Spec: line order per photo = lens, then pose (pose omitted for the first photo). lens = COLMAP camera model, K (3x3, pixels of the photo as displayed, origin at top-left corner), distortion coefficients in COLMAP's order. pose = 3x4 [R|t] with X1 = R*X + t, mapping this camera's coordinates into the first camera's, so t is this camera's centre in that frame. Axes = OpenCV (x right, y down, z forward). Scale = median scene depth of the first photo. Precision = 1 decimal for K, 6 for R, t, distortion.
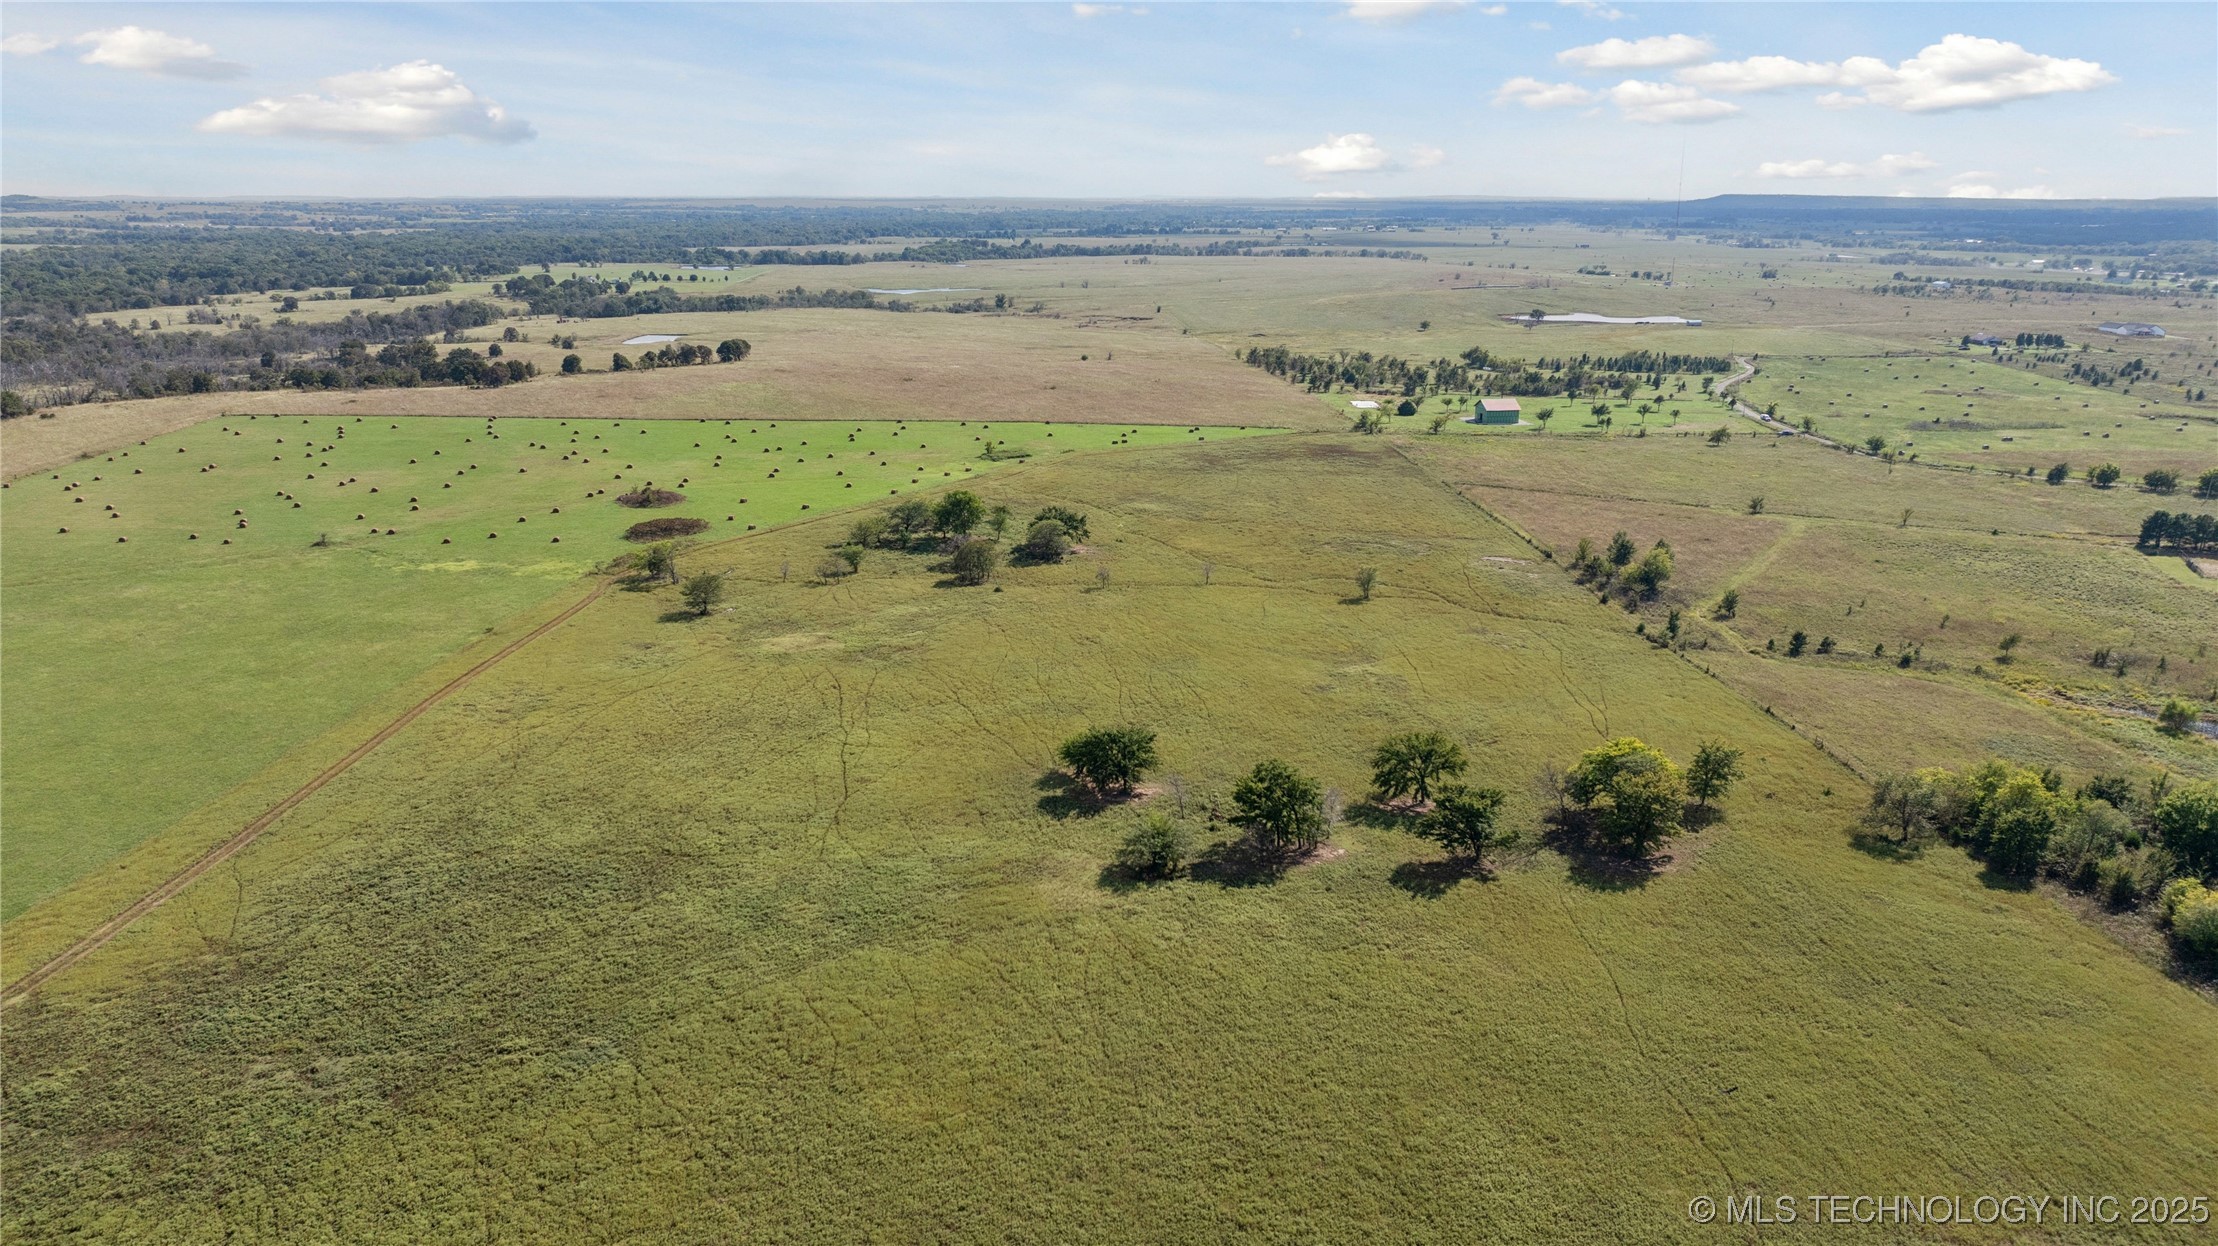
lens RADIAL K [[1563.2, 0, 1109.0], [0, 1563.2, 623.0], [0, 0, 1]] dist [-0.021618, 0.008985]
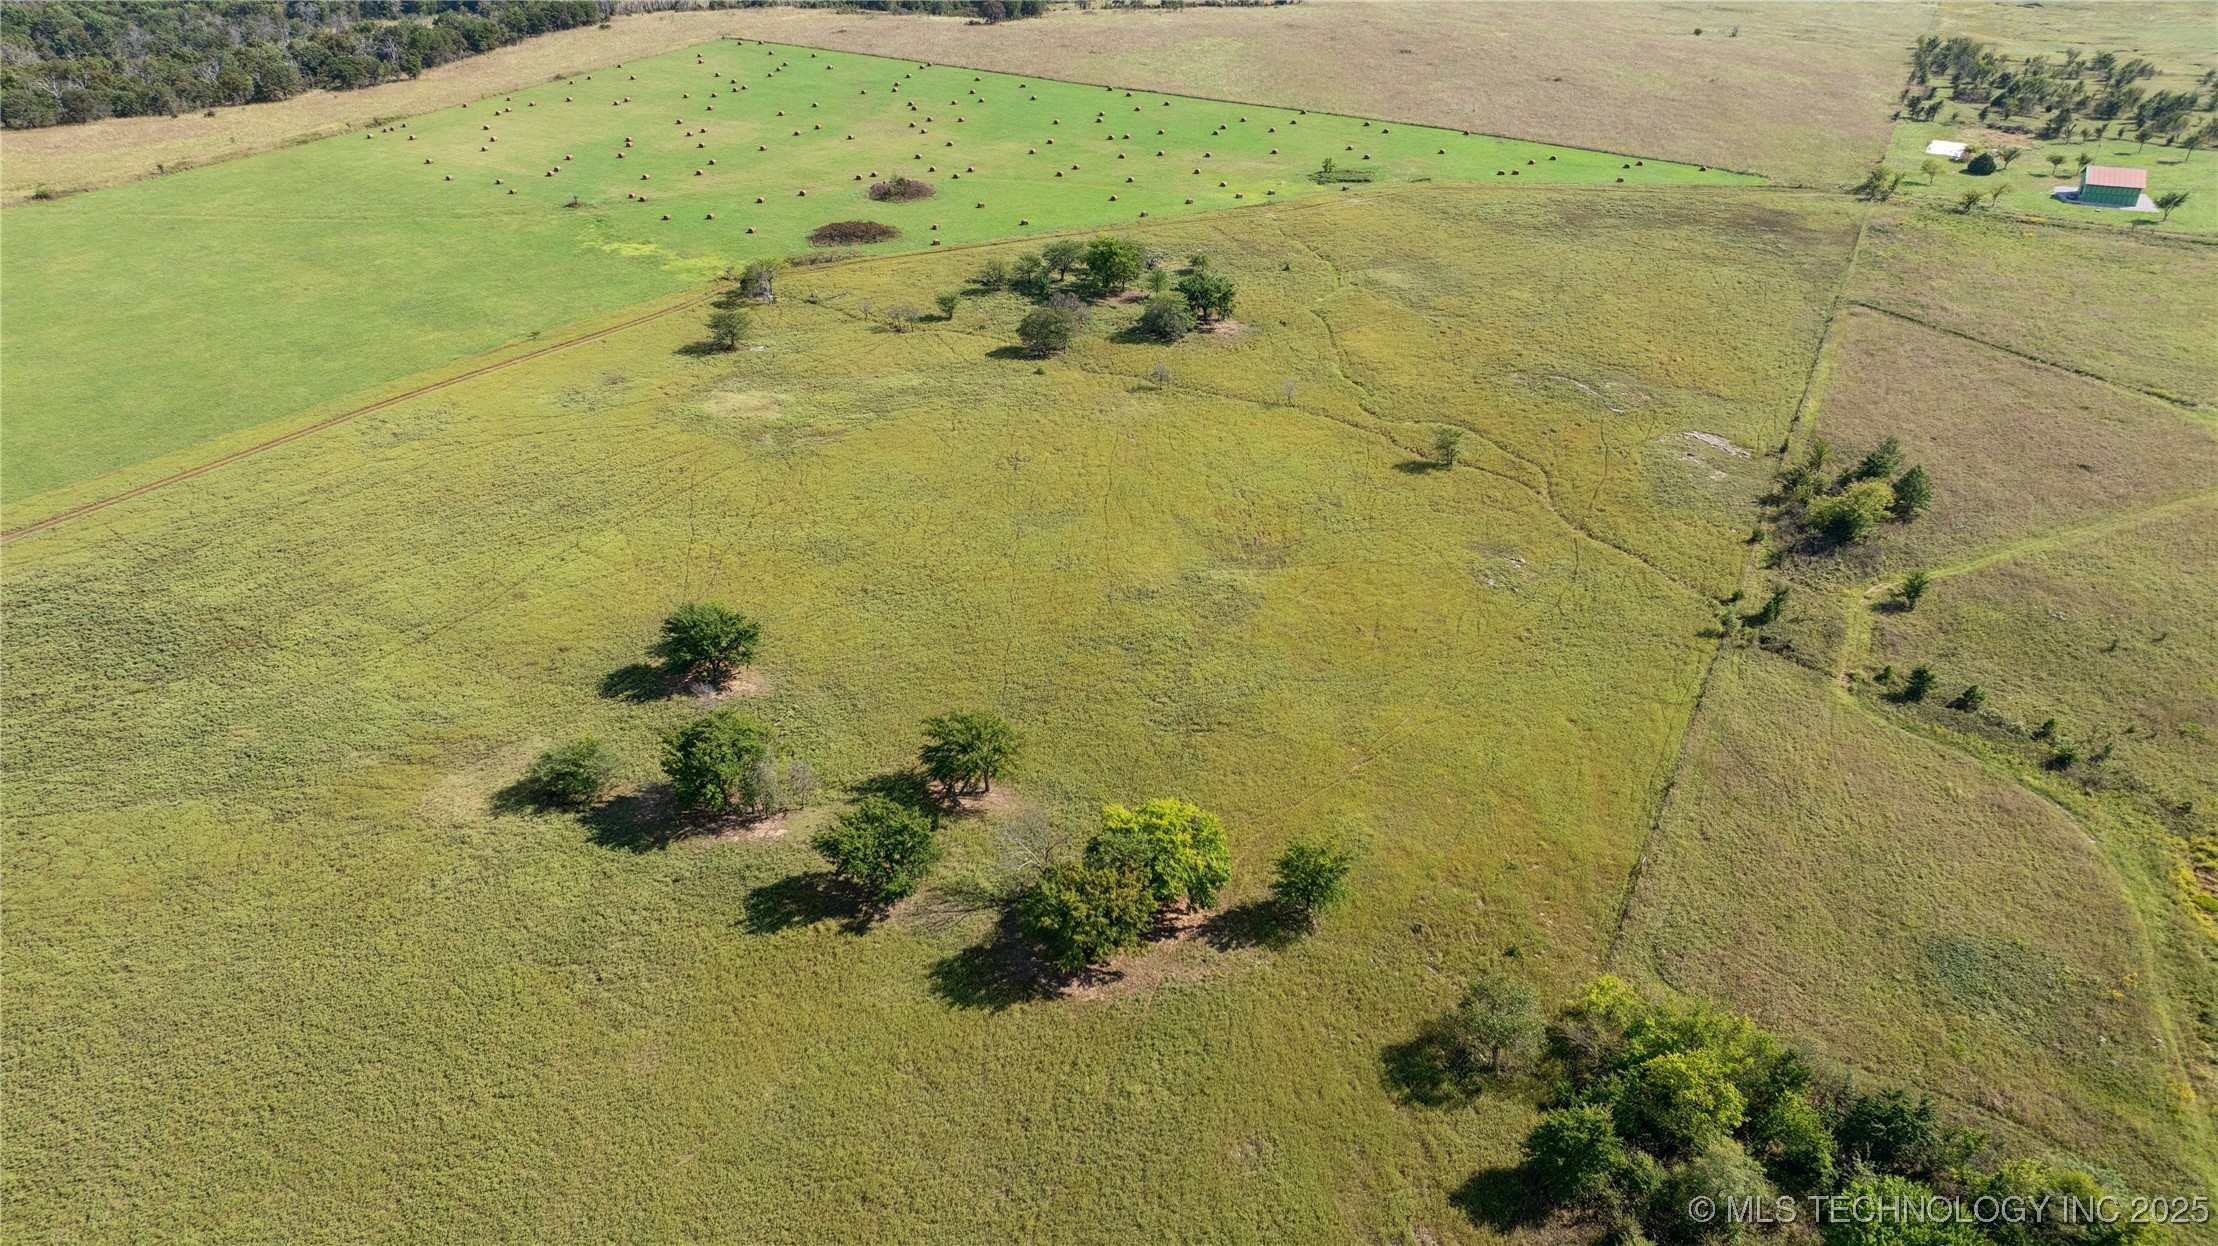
lens RADIAL K [[1563.2, 0, 1109.0], [0, 1563.2, 623.0], [0, 0, 1]] dist [-0.021618, 0.008985]
pose [[0.855122, 0.256847, -0.450328, 0.177131], [-0.139805, 0.950712, 0.276769, -0.060237], [0.499220, -0.173713, 0.848884, 0.104354]]
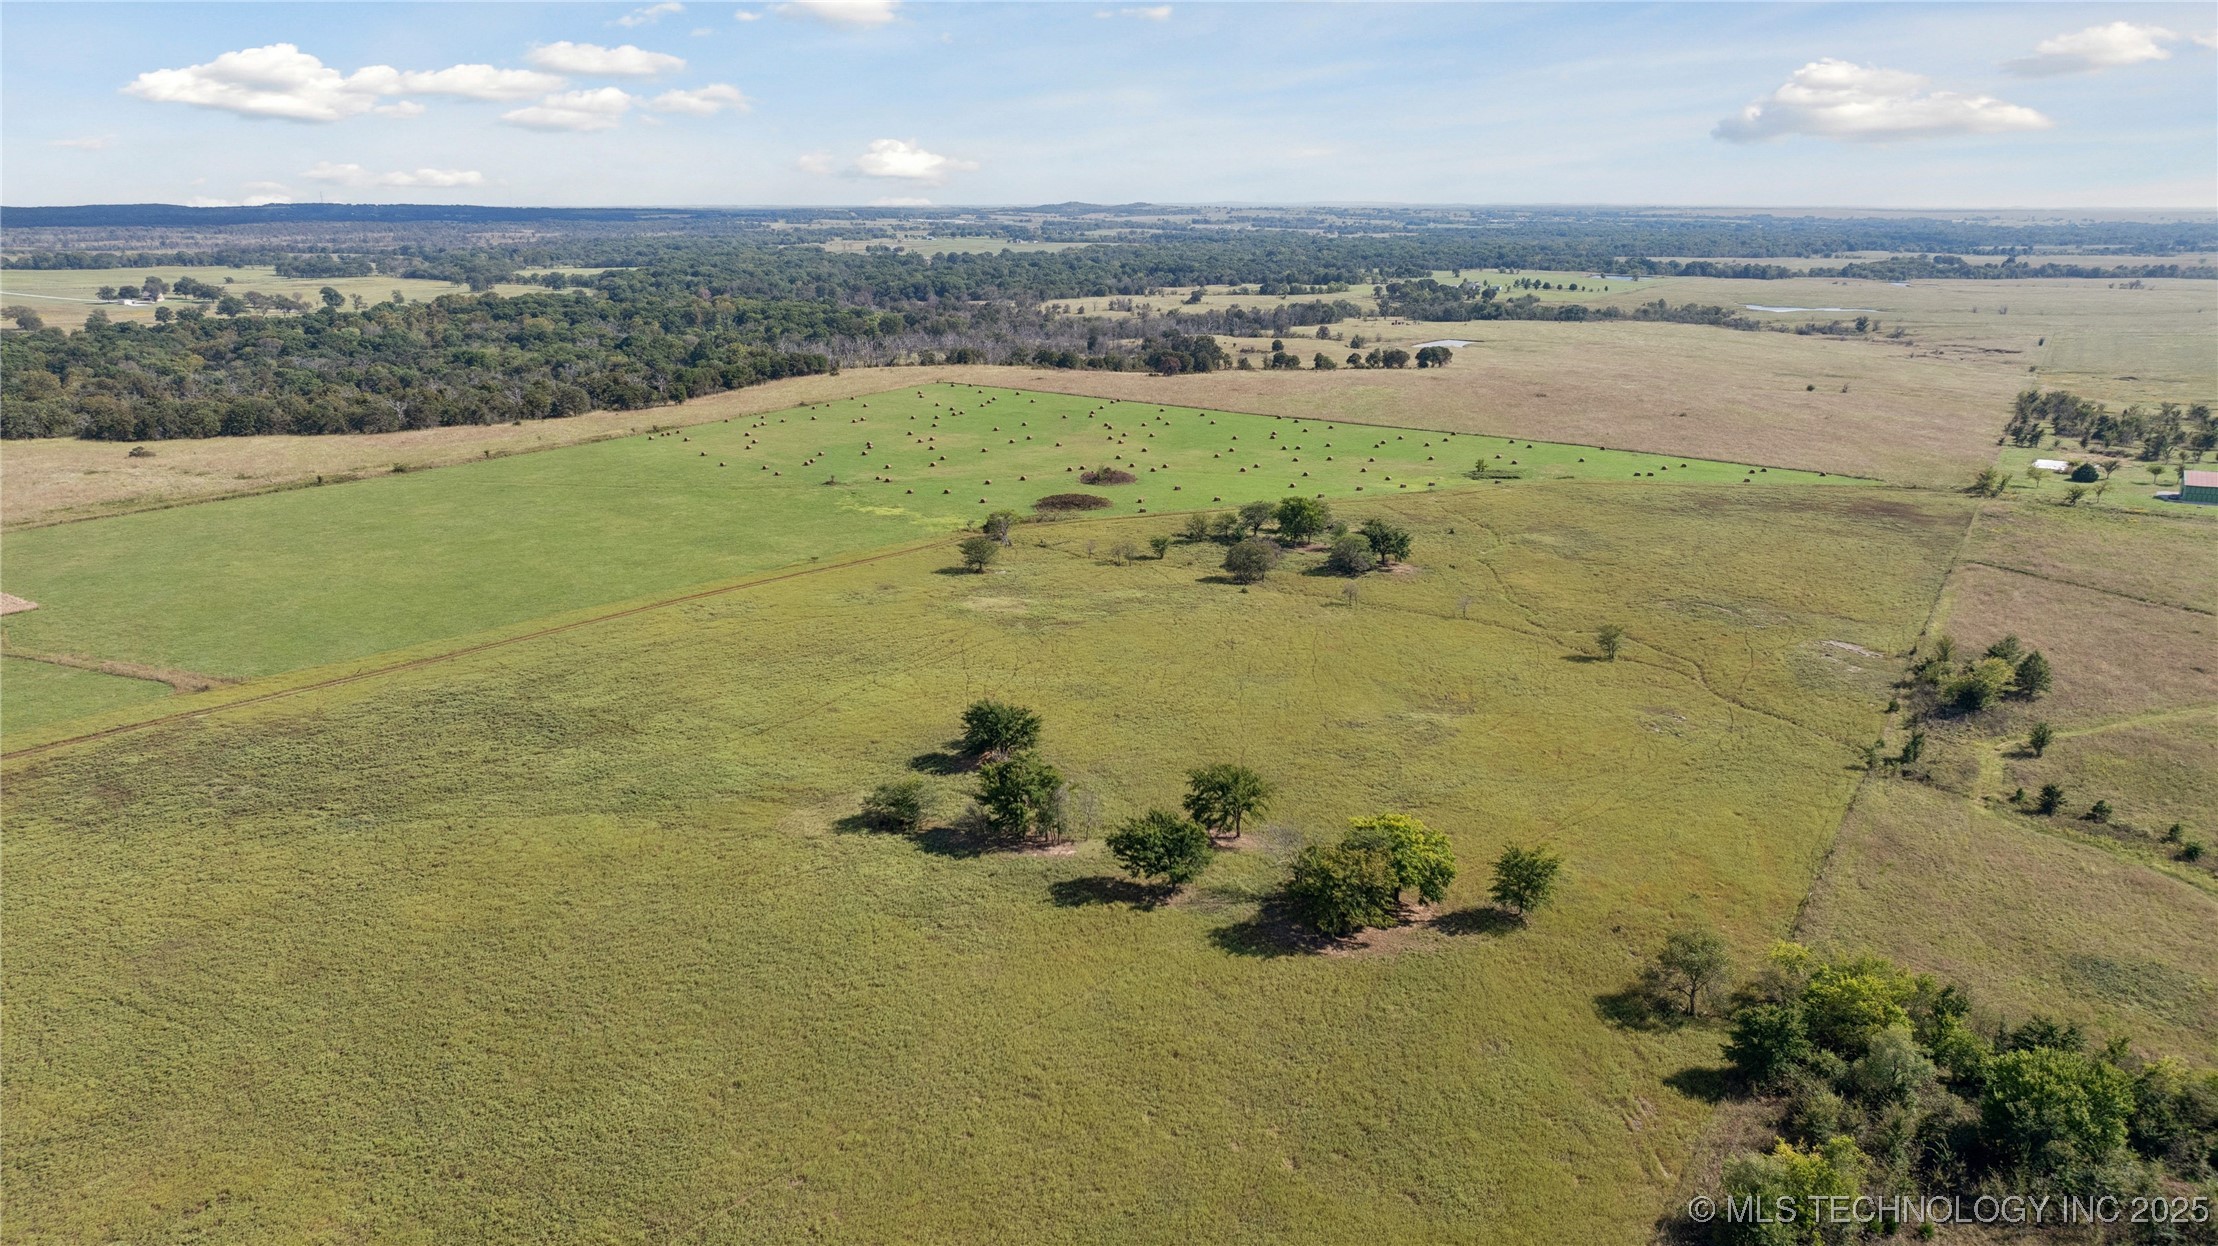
lens RADIAL K [[1563.2, 0, 1109.0], [0, 1563.2, 623.0], [0, 0, 1]] dist [-0.021618, 0.008985]
pose [[0.810116, 0.151885, -0.566254, 0.196440], [-0.154506, 0.987025, 0.043703, -0.013903], [0.565544, 0.052085, 0.823072, 0.043440]]
